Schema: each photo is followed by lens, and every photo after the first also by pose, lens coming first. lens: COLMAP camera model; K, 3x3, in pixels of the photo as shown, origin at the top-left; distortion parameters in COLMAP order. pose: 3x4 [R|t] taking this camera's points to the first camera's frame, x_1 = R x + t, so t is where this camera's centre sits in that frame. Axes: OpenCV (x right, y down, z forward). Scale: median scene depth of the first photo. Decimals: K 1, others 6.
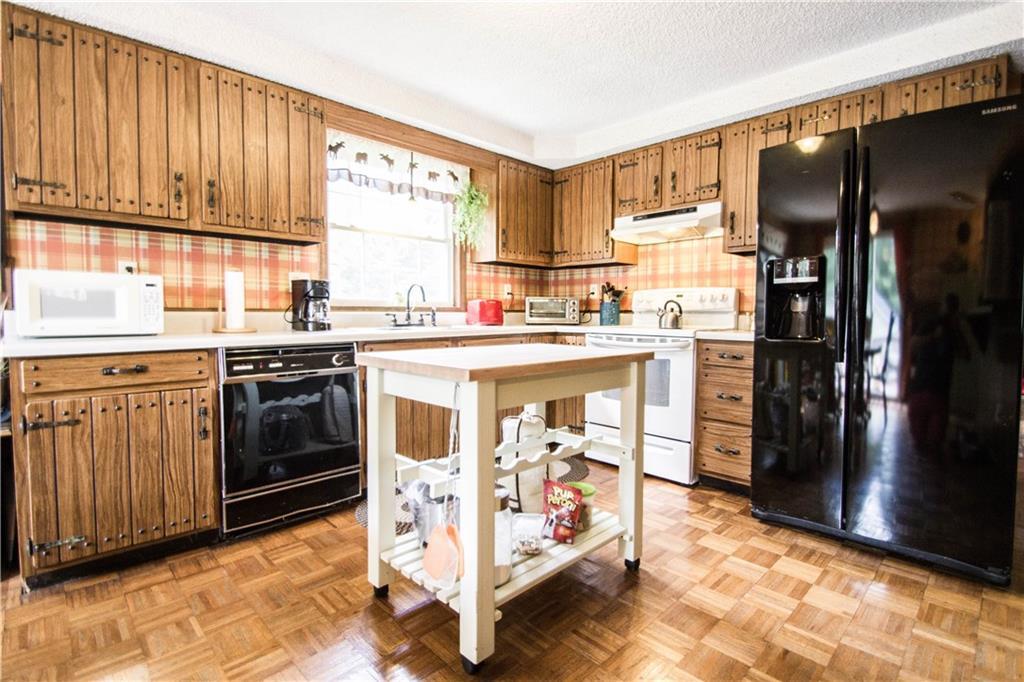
lens RADIAL K [[496.1, 0, 509.9], [0, 496.1, 338.0], [0, 0, 1]] dist [-0.003649, -0.001725]
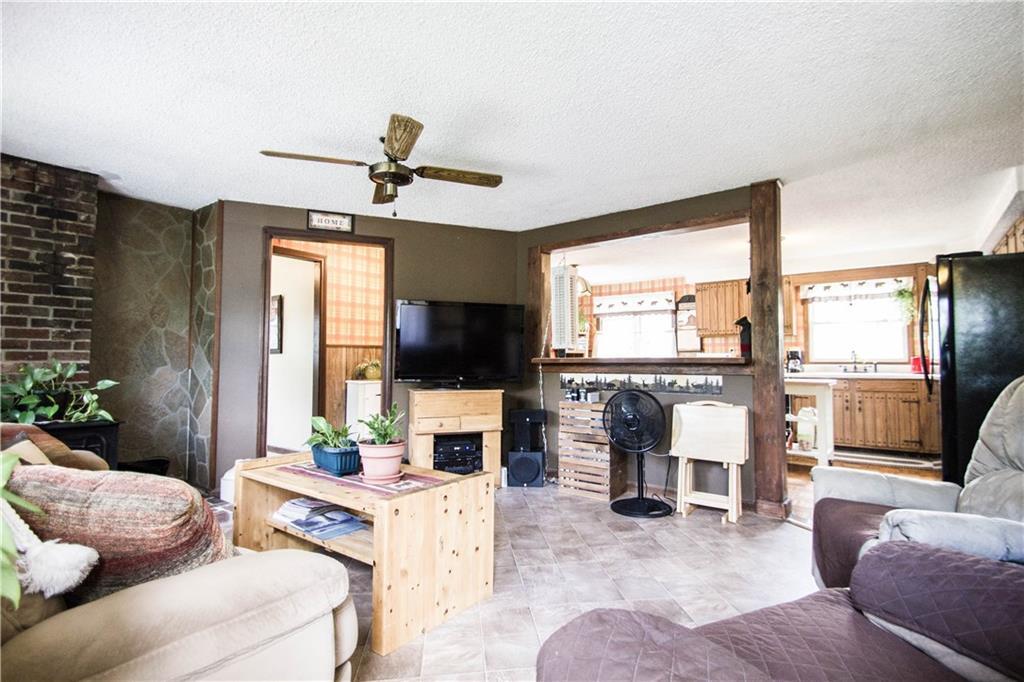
lens RADIAL K [[496.1, 0, 516.6], [0, 496.1, 342.5], [0, 0, 1]] dist [-0.003649, -0.001725]
pose [[0.116170, -0.051692, -0.991883, 1.640667], [-0.058796, 0.996536, -0.058821, 0.051772], [0.991488, 0.065152, 0.112728, -0.496255]]
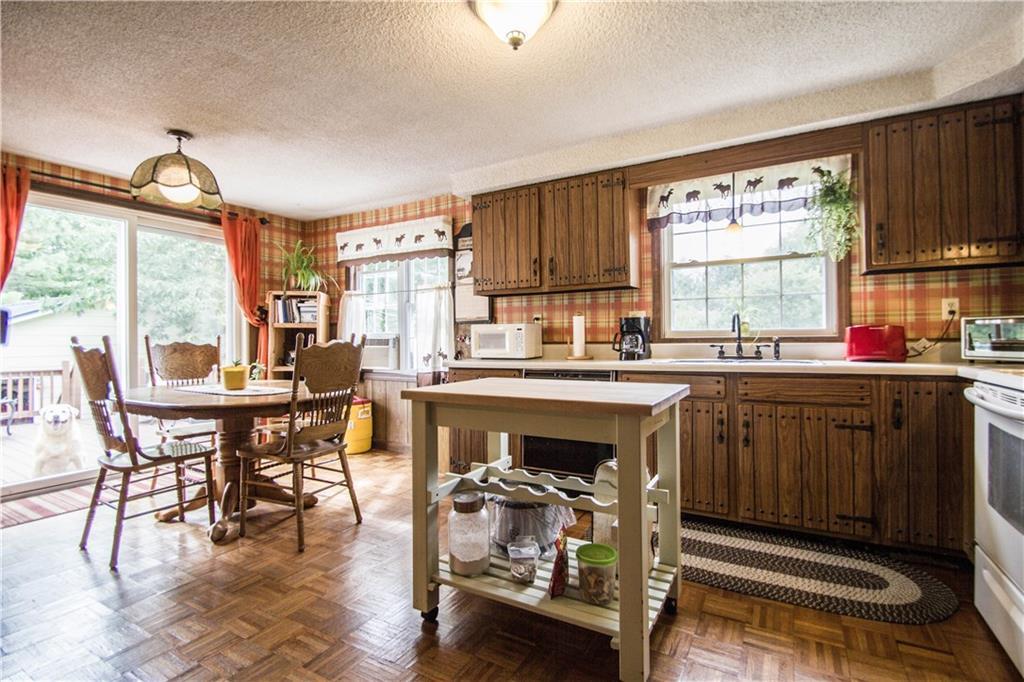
lens RADIAL K [[496.1, 0, 503.7], [0, 496.1, 340.3], [0, 0, 1]] dist [-0.003649, -0.001725]
pose [[0.254675, -0.021732, -0.966782, 0.642590], [-0.048206, 0.998219, -0.035137, -0.005159], [0.965824, 0.055554, 0.253174, 0.390187]]
